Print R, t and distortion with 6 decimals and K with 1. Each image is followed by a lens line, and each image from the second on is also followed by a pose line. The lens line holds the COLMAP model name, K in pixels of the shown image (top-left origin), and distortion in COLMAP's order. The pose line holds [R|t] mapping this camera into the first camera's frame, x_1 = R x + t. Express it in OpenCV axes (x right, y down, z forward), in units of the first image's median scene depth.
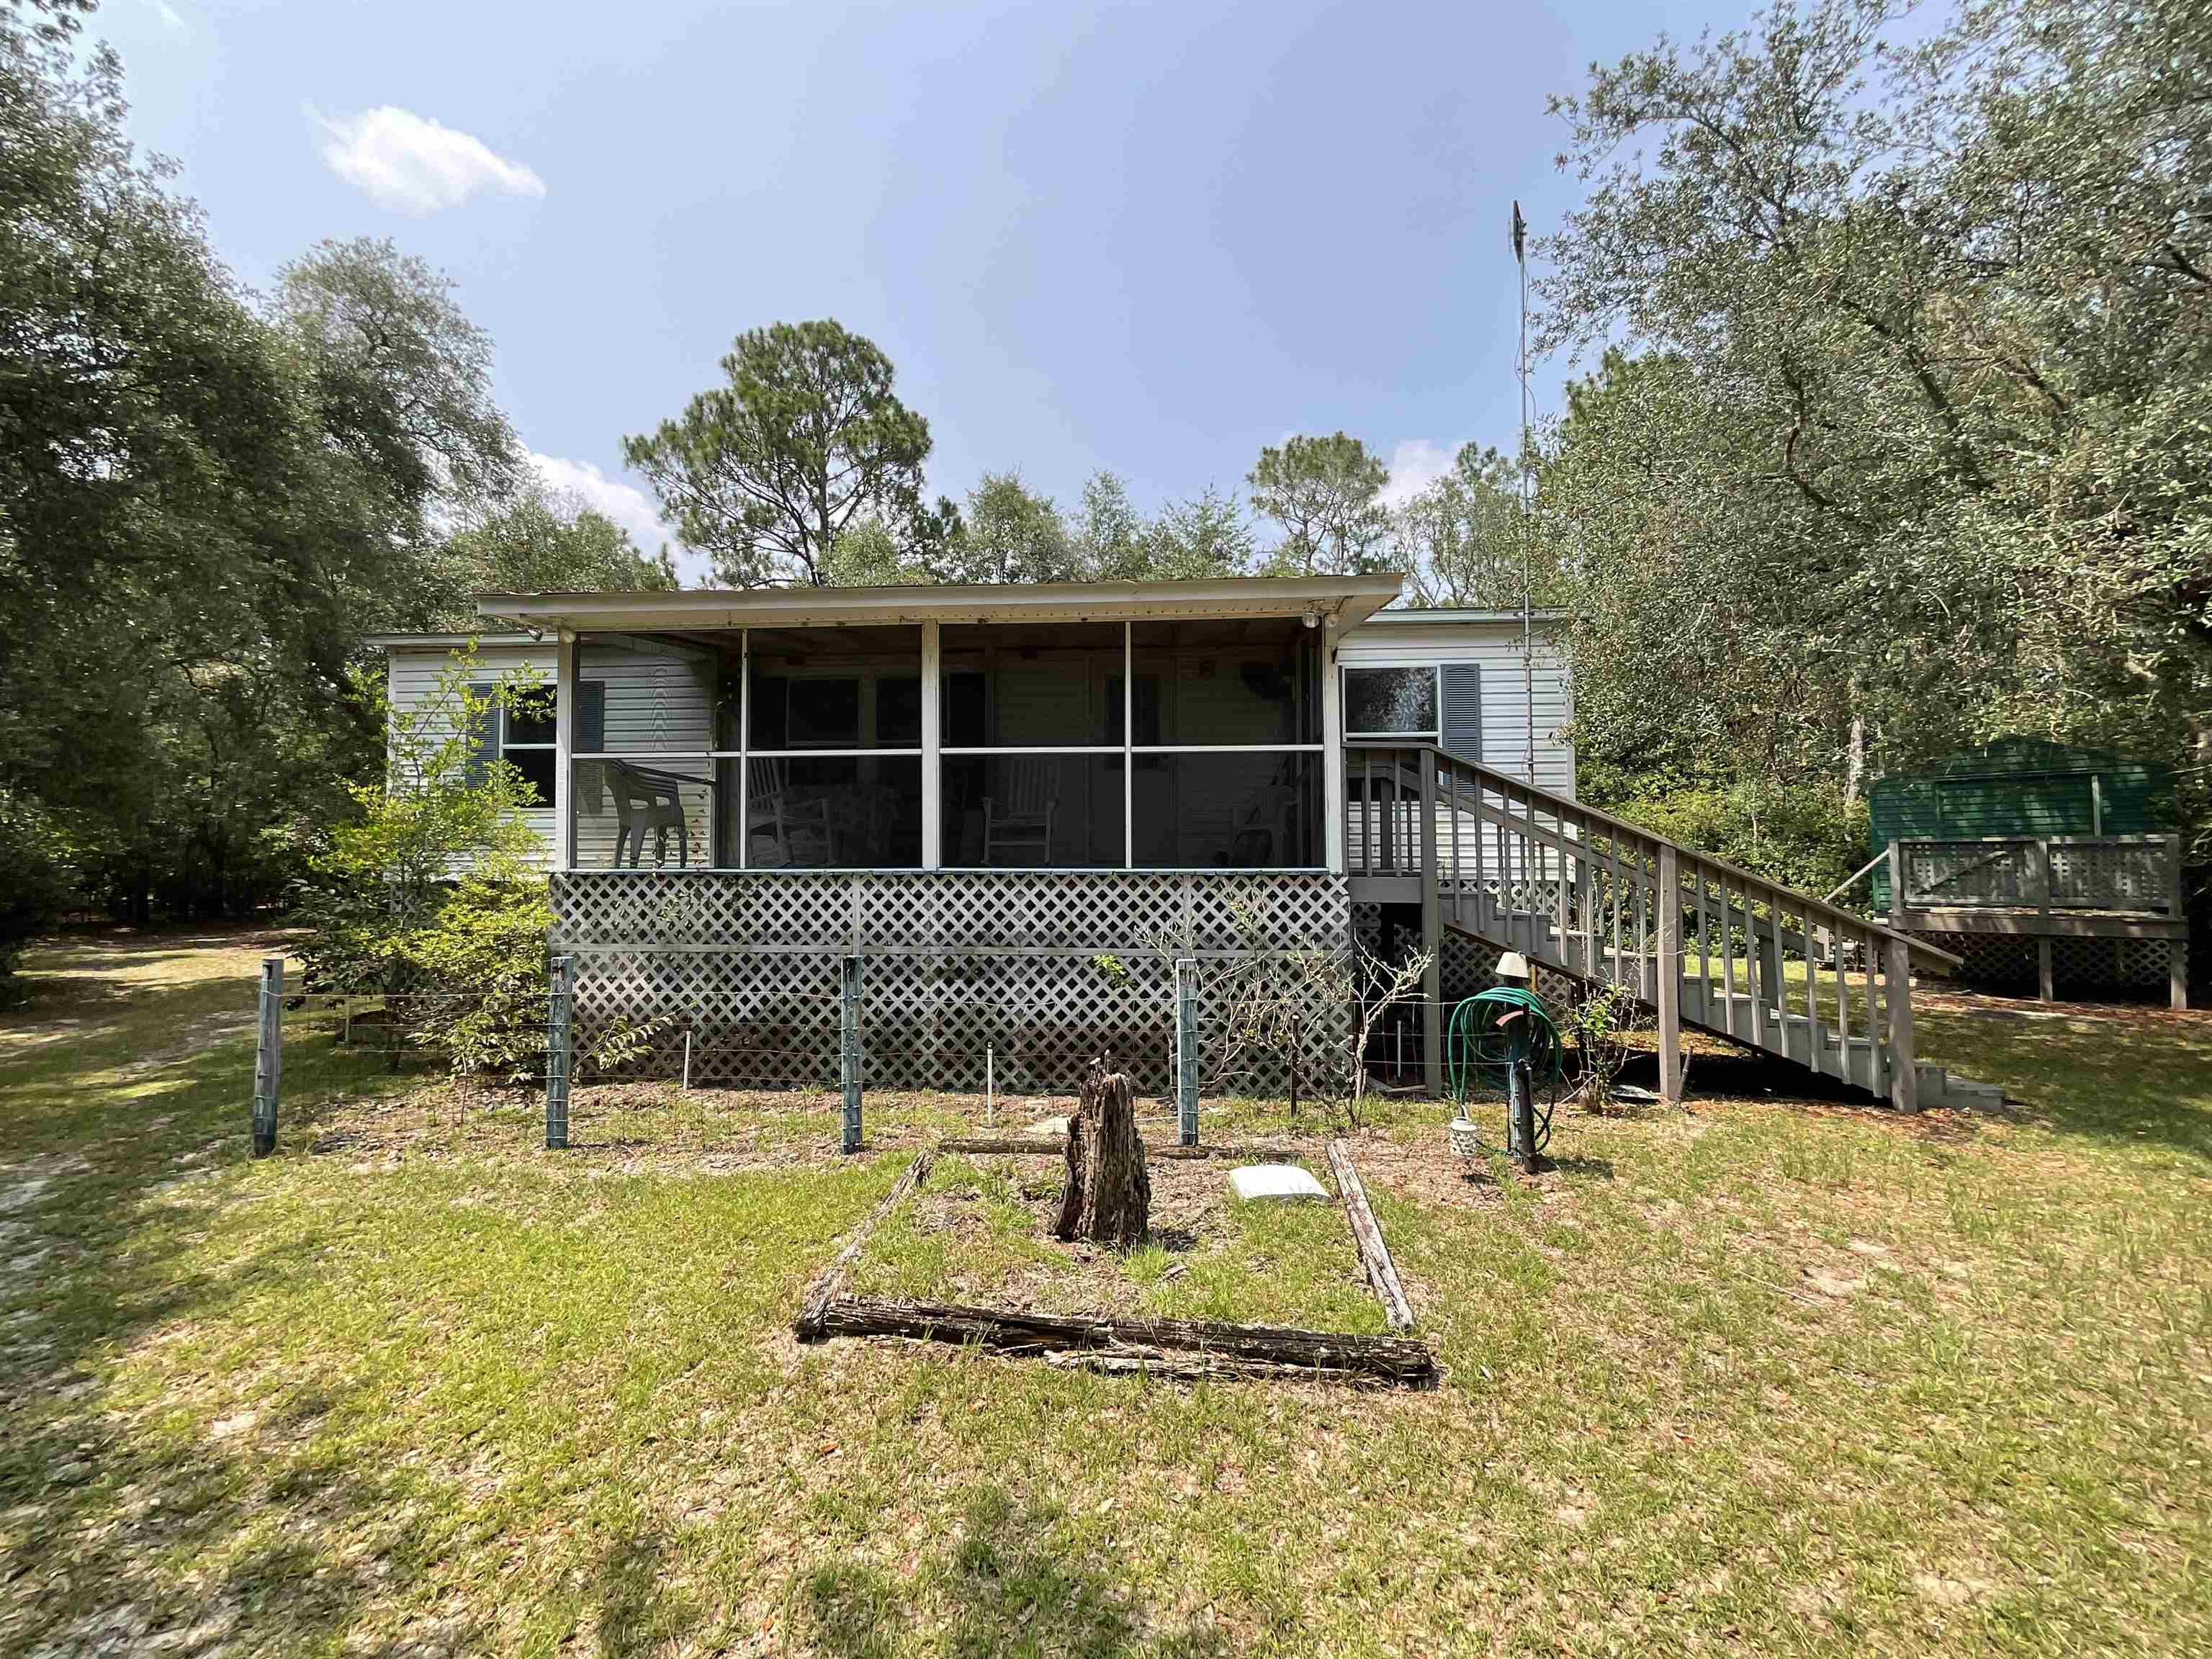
lens RADIAL K [[883.4, 0, 1106.0], [0, 883.4, 829.5], [0, 0, 1]] dist [0.006071, -0.000178]
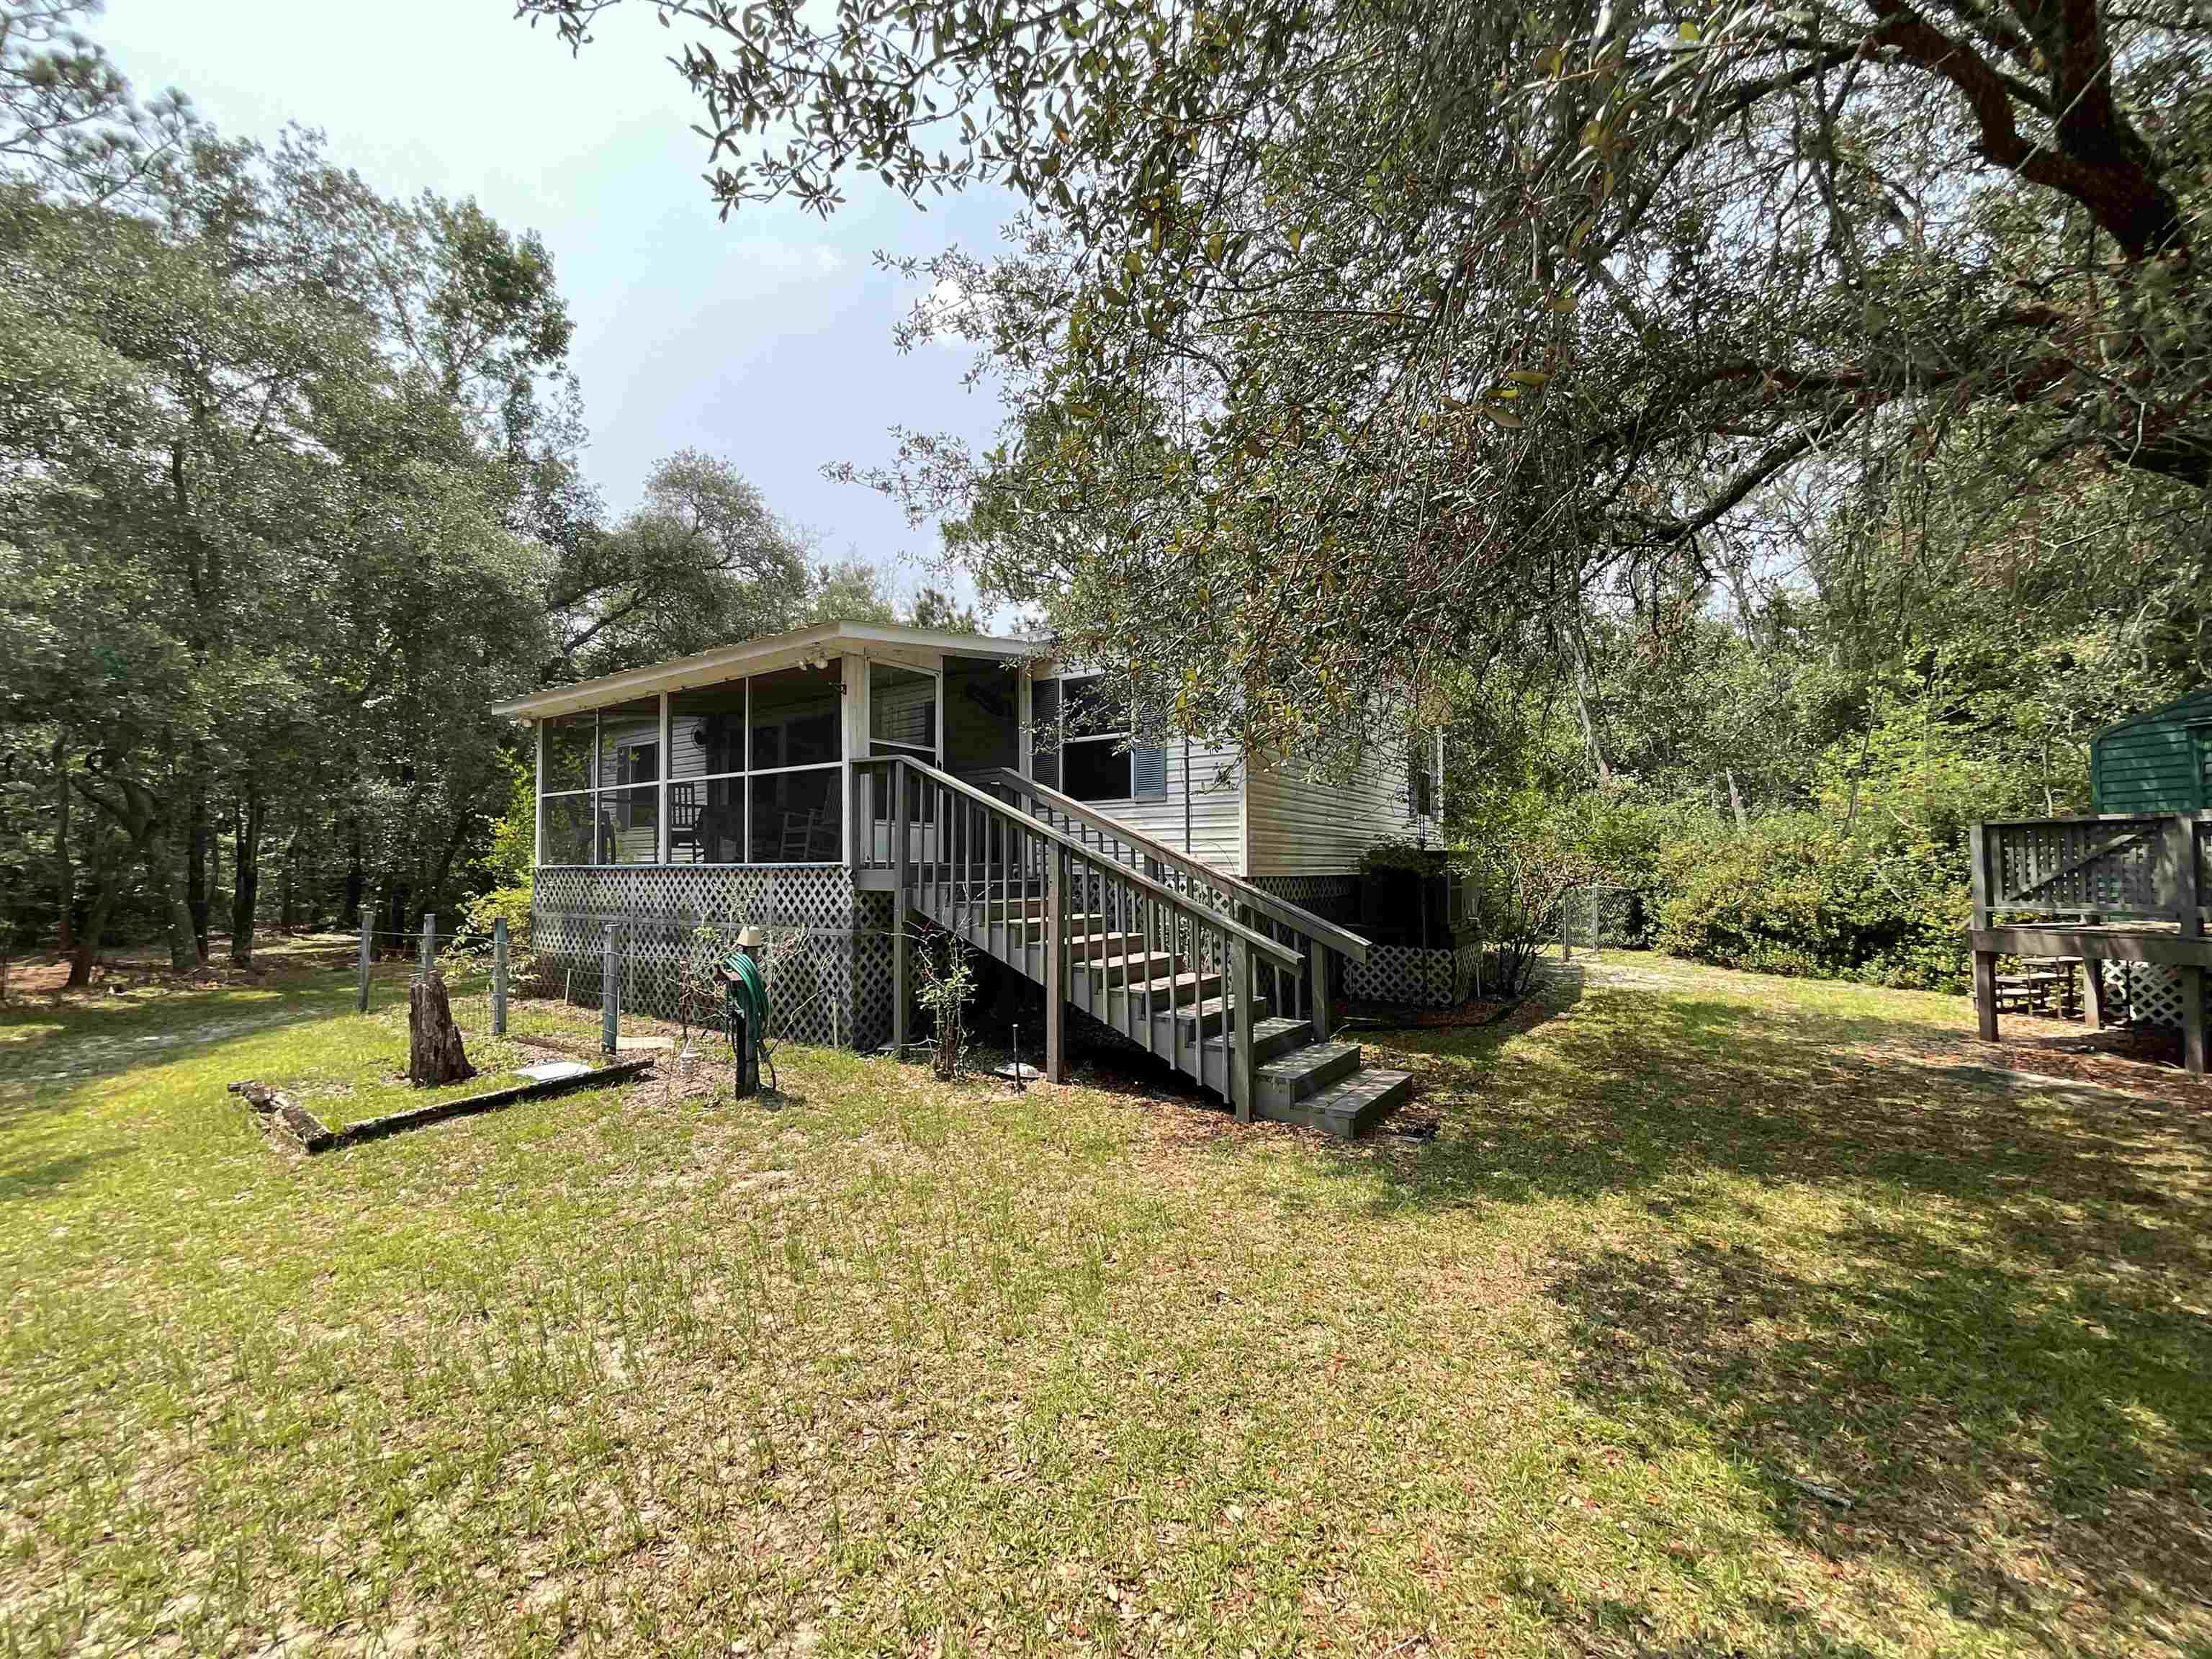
lens RADIAL K [[883.4, 0, 1106.0], [0, 883.4, 829.5], [0, 0, 1]] dist [0.006071, -0.000178]
pose [[0.869078, -0.023606, -0.494111, 1.165778], [0.021984, 0.999717, -0.009094, 0.017430], [0.494186, -0.002960, 0.869351, 0.112730]]
